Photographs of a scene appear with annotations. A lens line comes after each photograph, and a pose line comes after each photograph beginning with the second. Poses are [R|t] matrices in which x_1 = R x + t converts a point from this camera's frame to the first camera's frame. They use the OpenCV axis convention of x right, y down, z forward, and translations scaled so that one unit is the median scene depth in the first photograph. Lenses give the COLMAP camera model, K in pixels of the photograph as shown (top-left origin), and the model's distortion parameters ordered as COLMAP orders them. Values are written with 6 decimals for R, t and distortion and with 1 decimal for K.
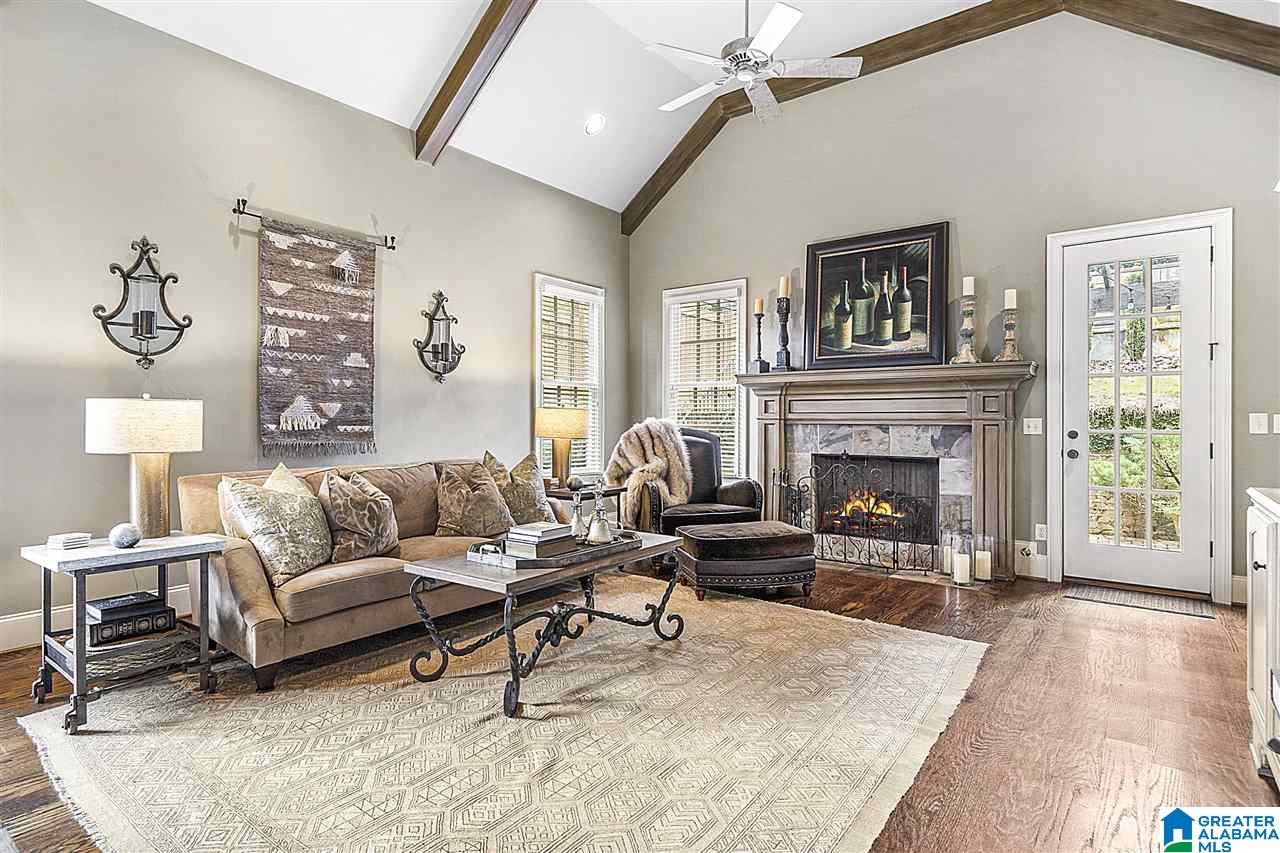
lens RADIAL K [[600.8, 0, 689.2], [0, 600.8, 408.1], [0, 0, 1]] dist [0.004312, 0.000719]
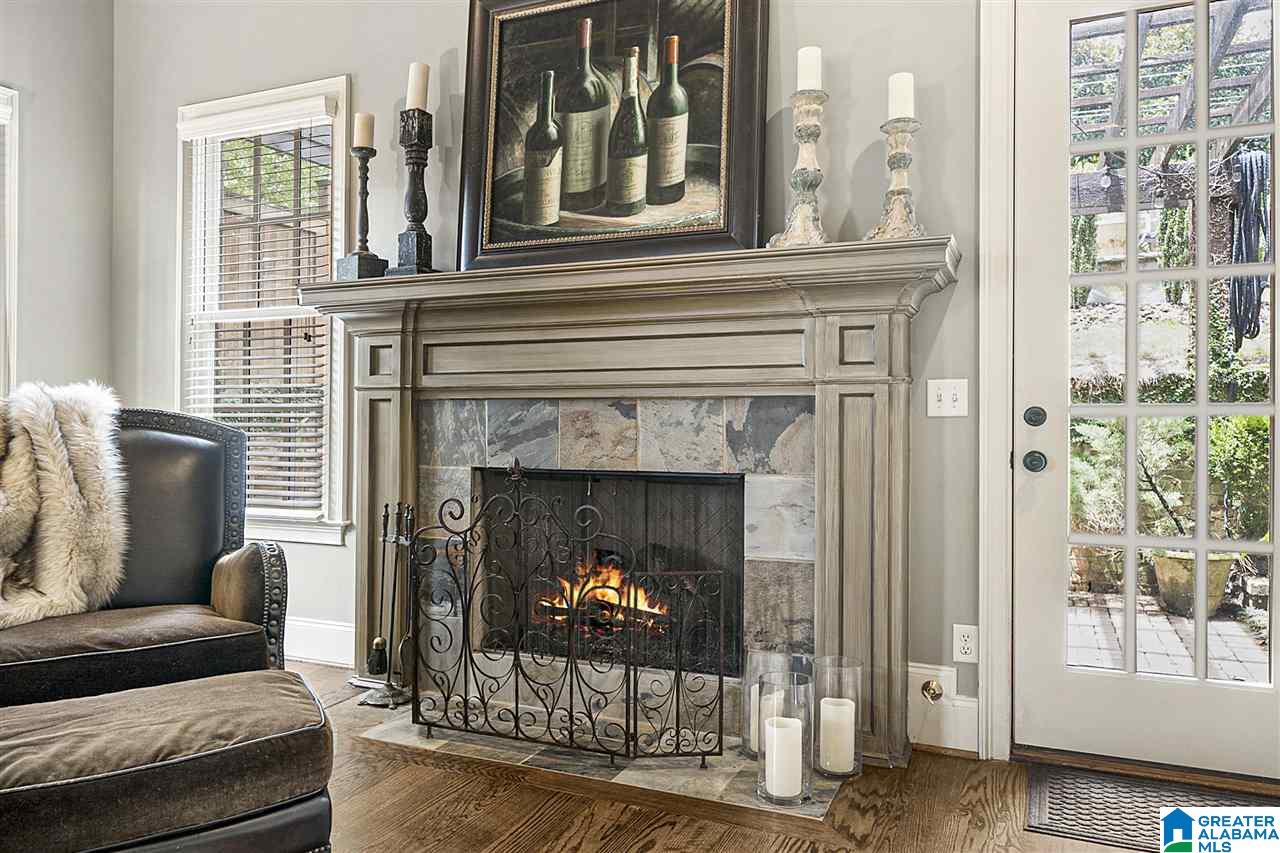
lens RADIAL K [[842.1, 0, 606.8], [0, 842.1, 413.8], [0, 0, 1]] dist [0.007055, -0.006734]
pose [[0.986223, -0.005603, 0.165329, 0.208564], [0.002248, 0.999788, 0.020475, 0.026168], [-0.165409, -0.019821, 0.986026, 0.403484]]
